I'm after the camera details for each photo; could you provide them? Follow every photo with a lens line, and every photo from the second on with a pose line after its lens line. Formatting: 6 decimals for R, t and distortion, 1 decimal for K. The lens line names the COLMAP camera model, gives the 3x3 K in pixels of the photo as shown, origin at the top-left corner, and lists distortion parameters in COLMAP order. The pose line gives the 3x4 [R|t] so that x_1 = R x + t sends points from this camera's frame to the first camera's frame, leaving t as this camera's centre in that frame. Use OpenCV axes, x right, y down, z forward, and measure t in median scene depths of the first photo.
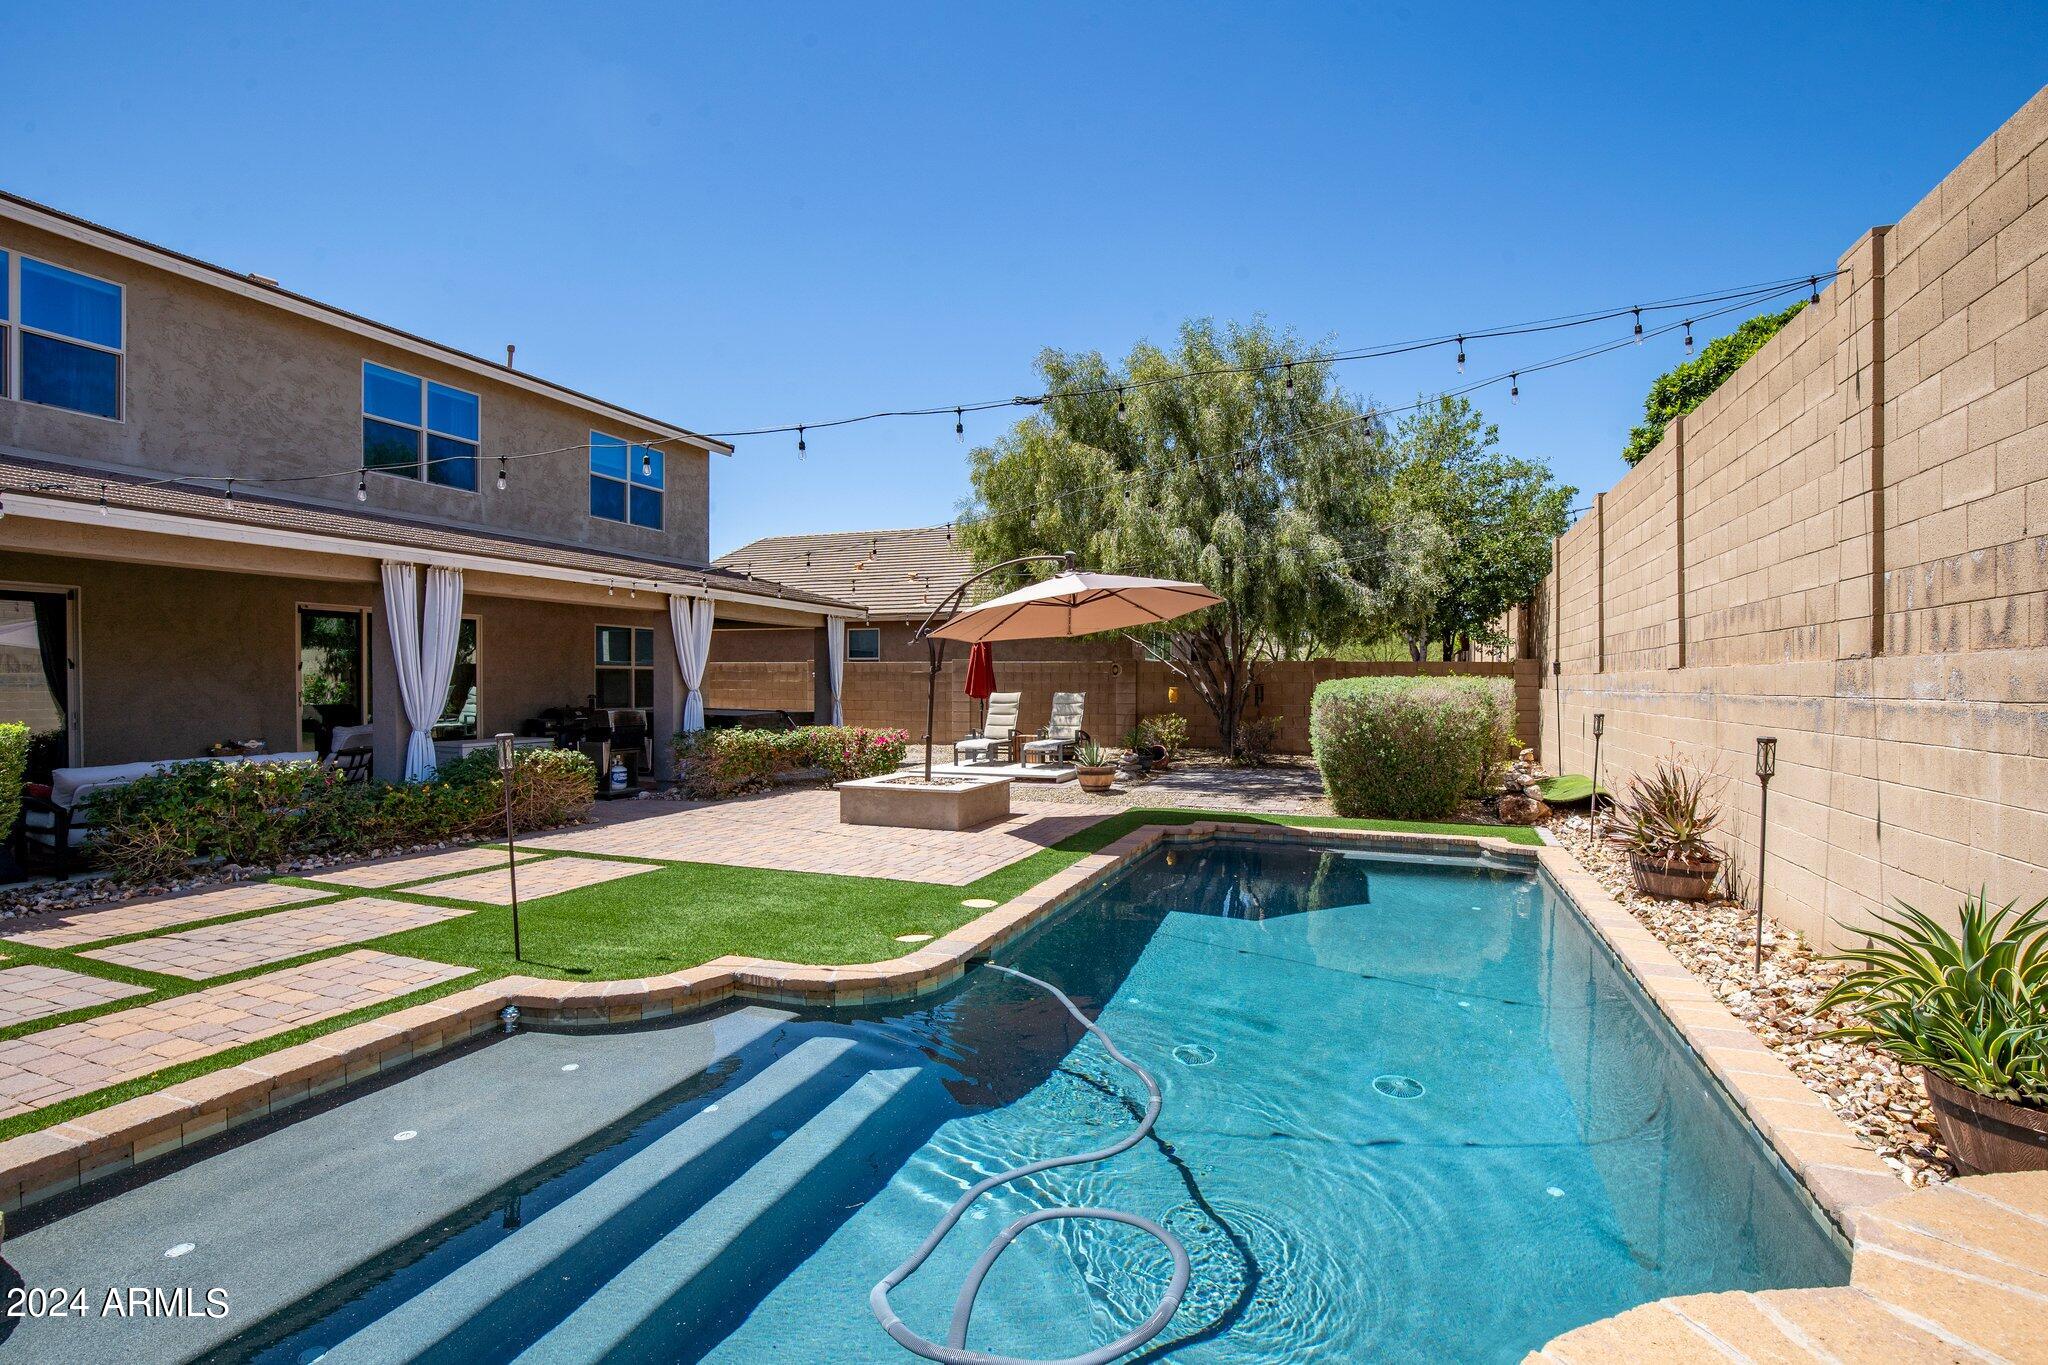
lens RADIAL K [[978.9, 0, 1049.8], [0, 978.9, 697.1], [0, 0, 1]] dist [-0.031489, 0.005051]
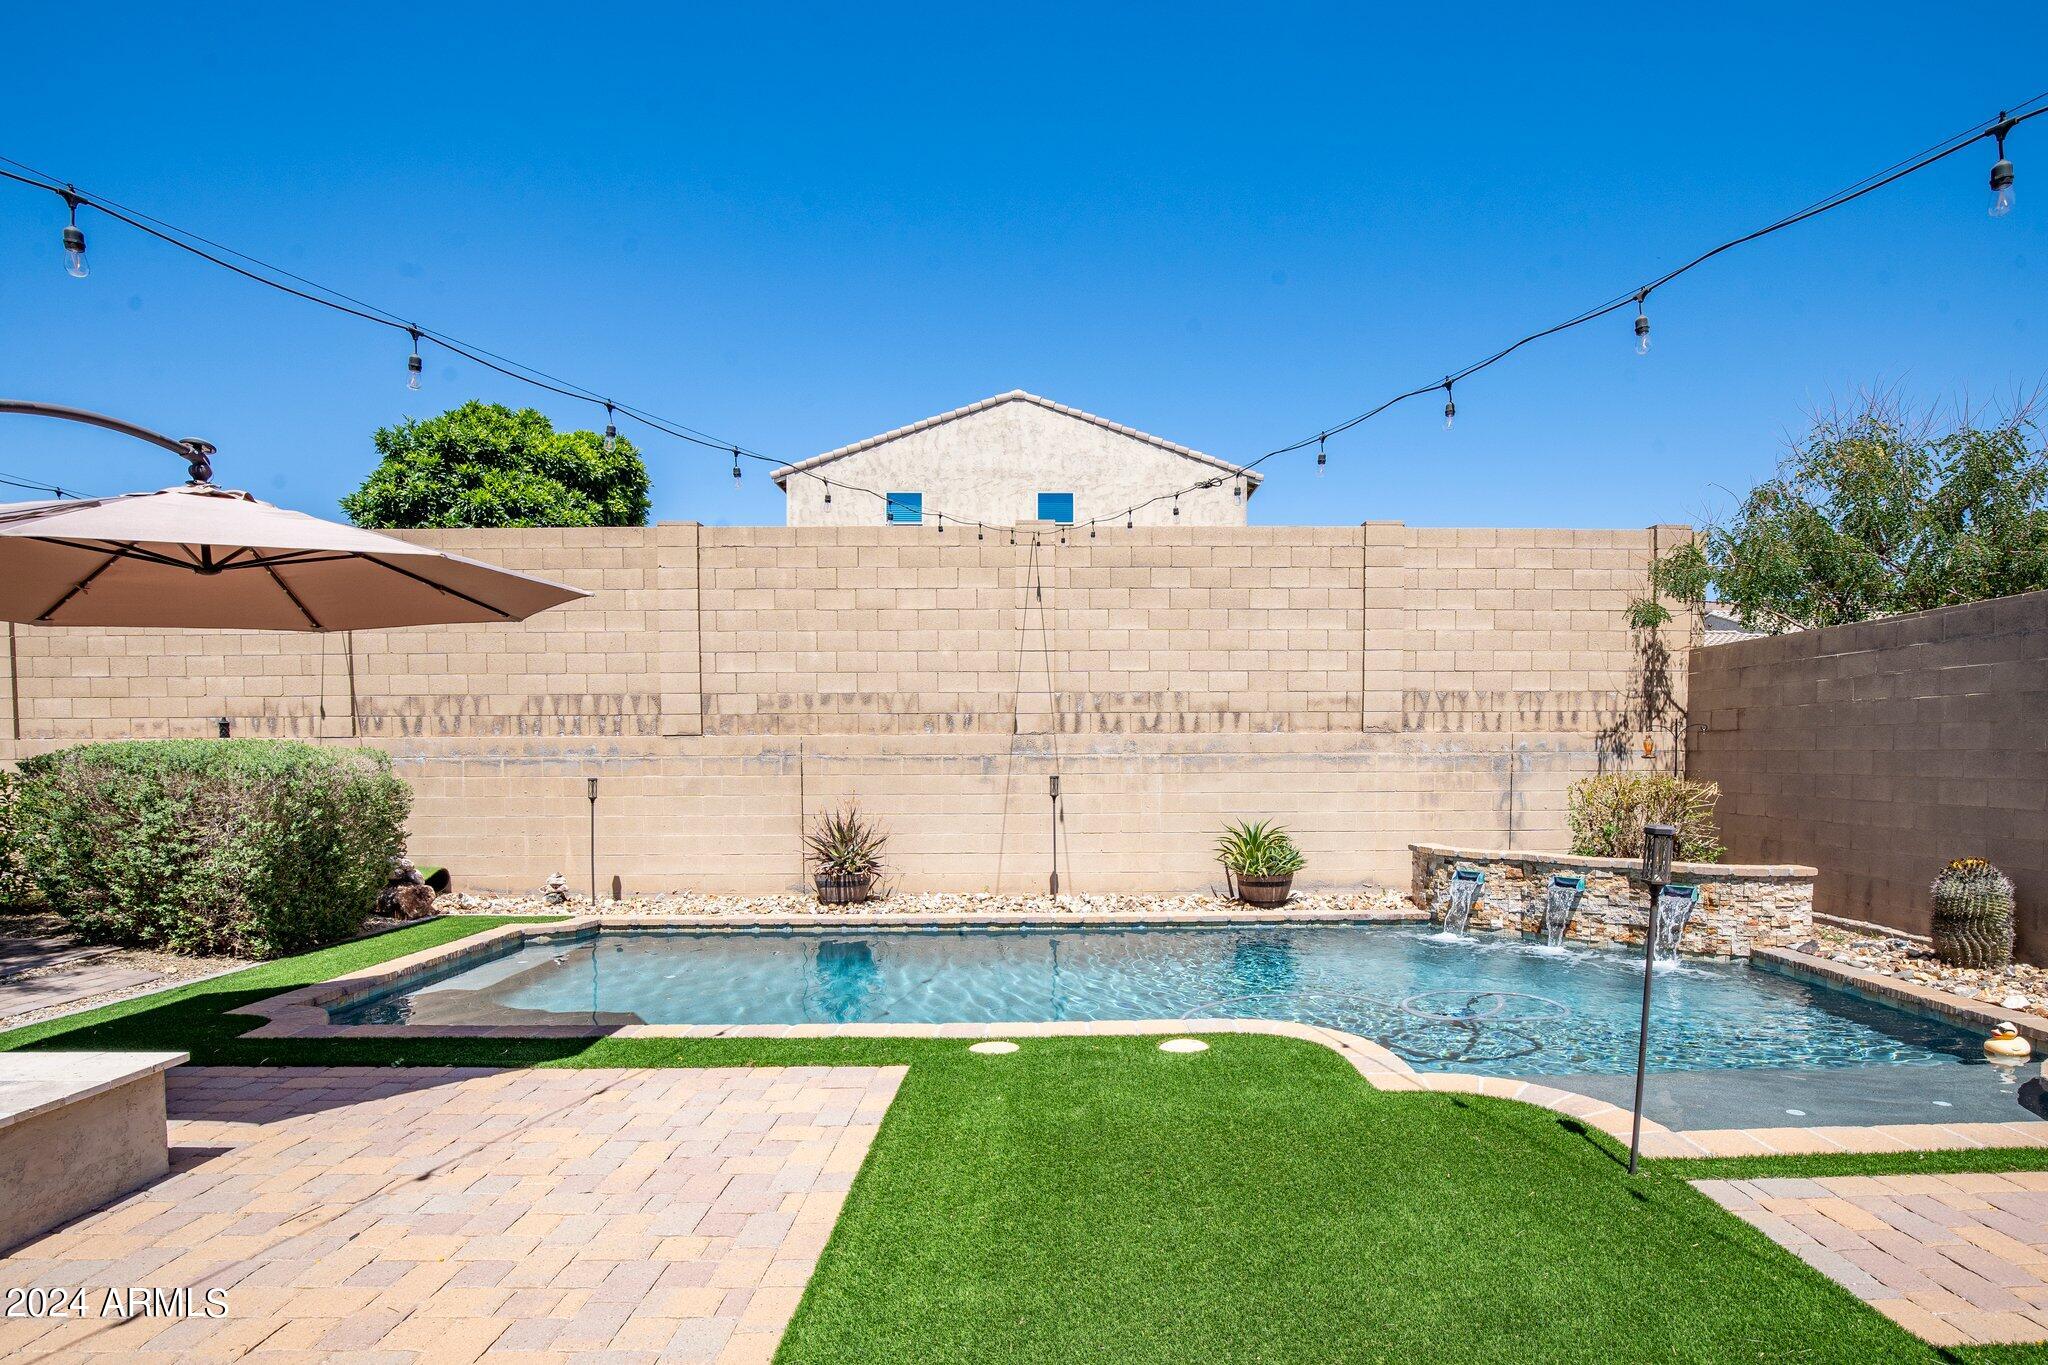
lens RADIAL K [[994.3, 0, 1078.0], [0, 994.3, 791.7], [0, 0, 1]] dist [-0.025978, -0.000032]
pose [[-0.365240, -0.039389, 0.930080, -0.522952], [0.016124, 0.998687, 0.048627, -0.009794], [-0.930774, 0.032757, -0.364125, 0.805662]]
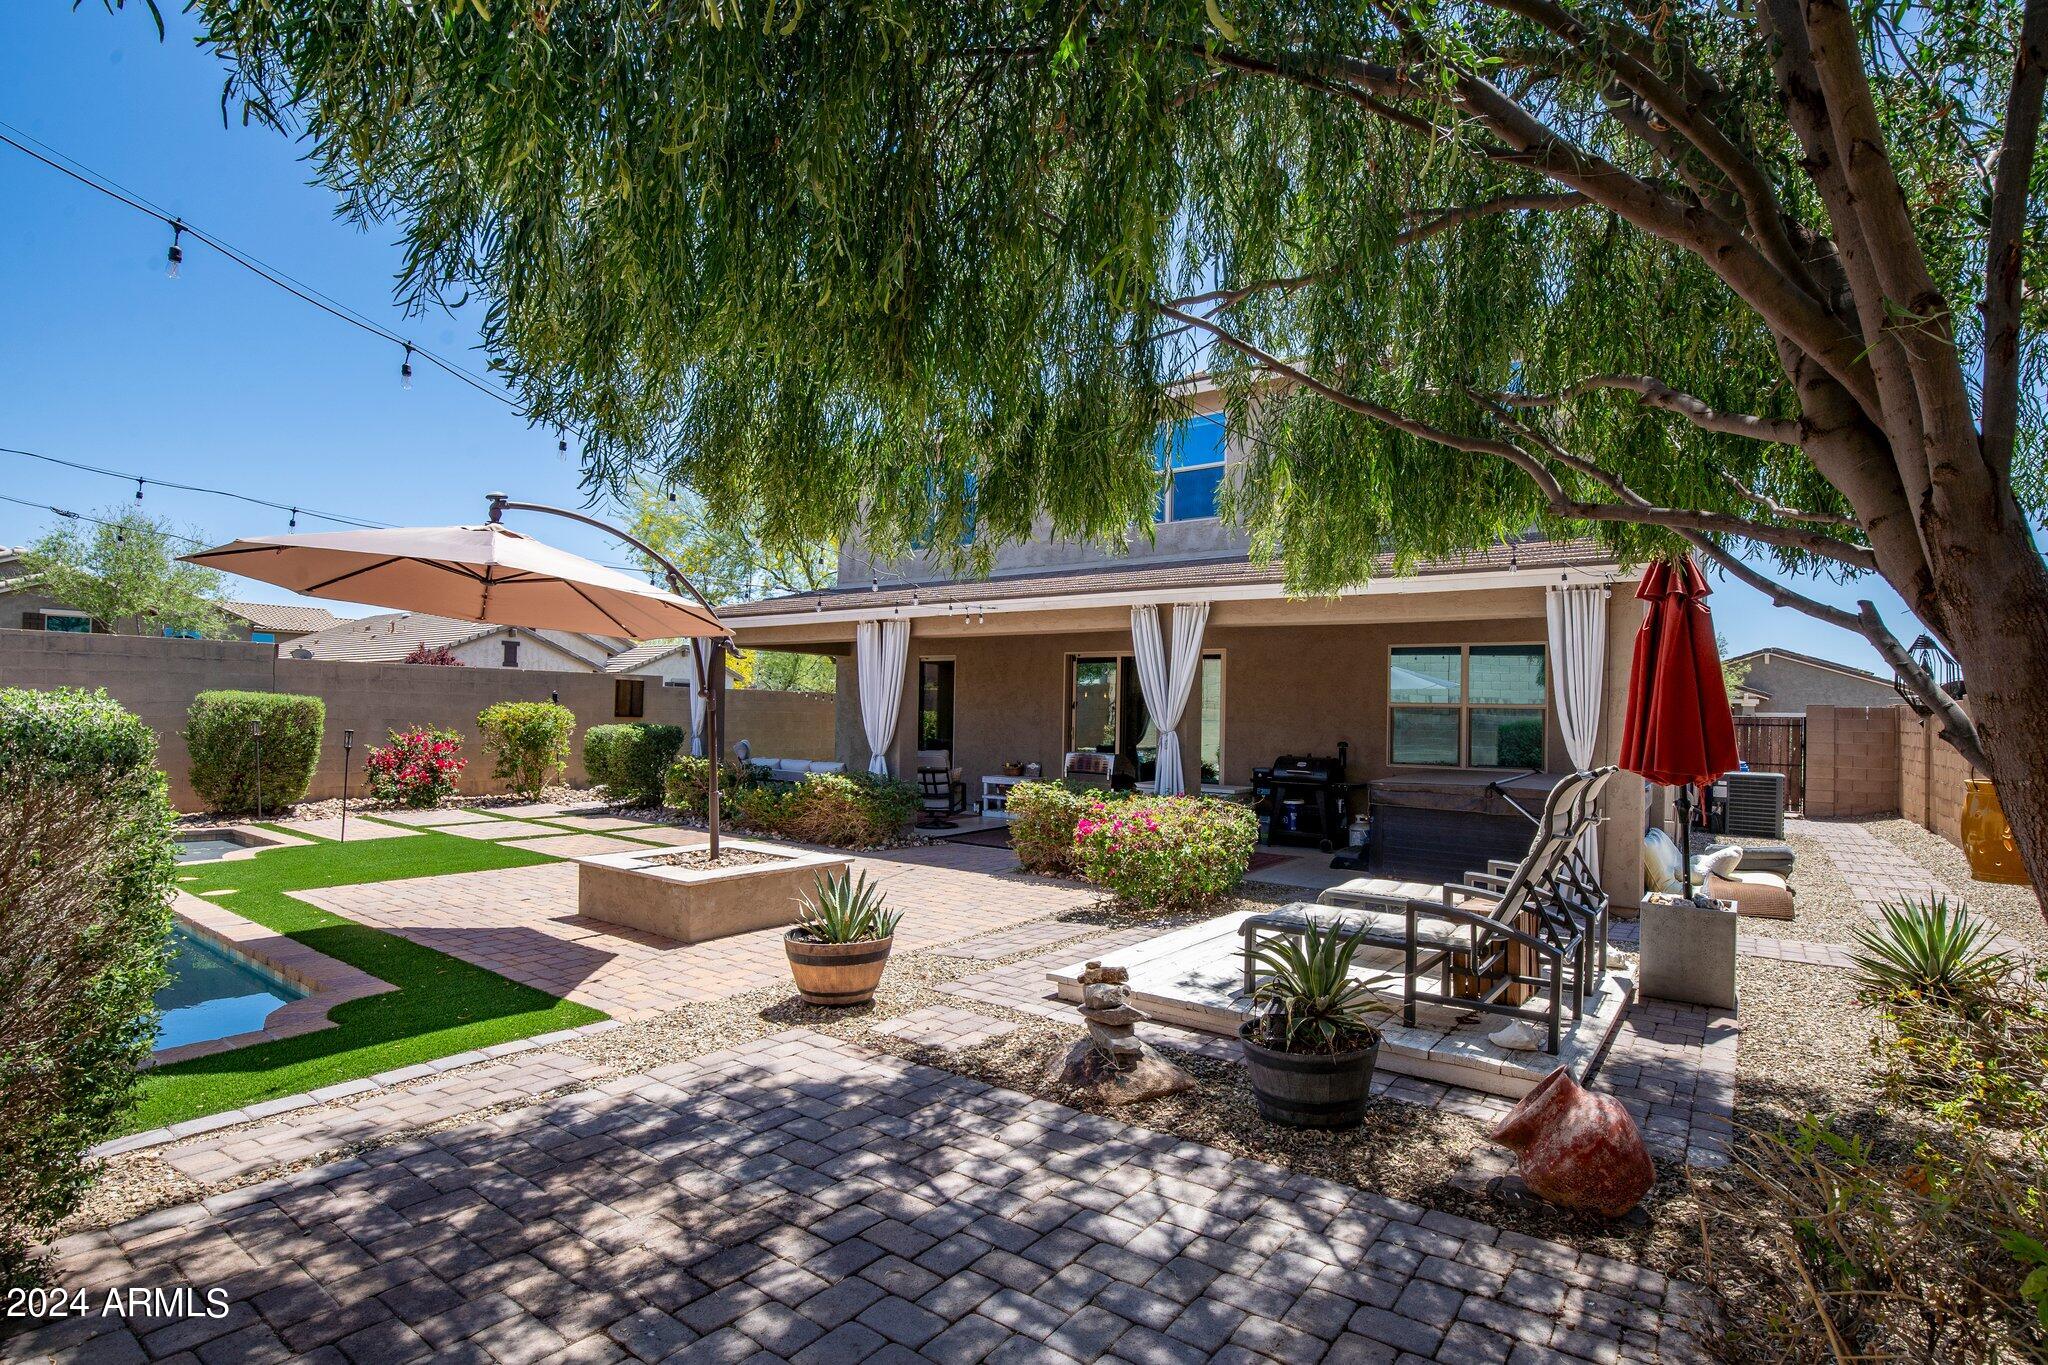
lens RADIAL K [[1038.3, 0, 1030.2], [0, 1038.3, 708.2], [0, 0, 1]] dist [-0.029937, -0.000289]
pose [[-0.303638, -0.012625, -0.952704, 0.512991], [-0.036102, 0.999347, -0.001737, -0.026840], [0.952103, 0.033867, -0.303895, 1.498556]]
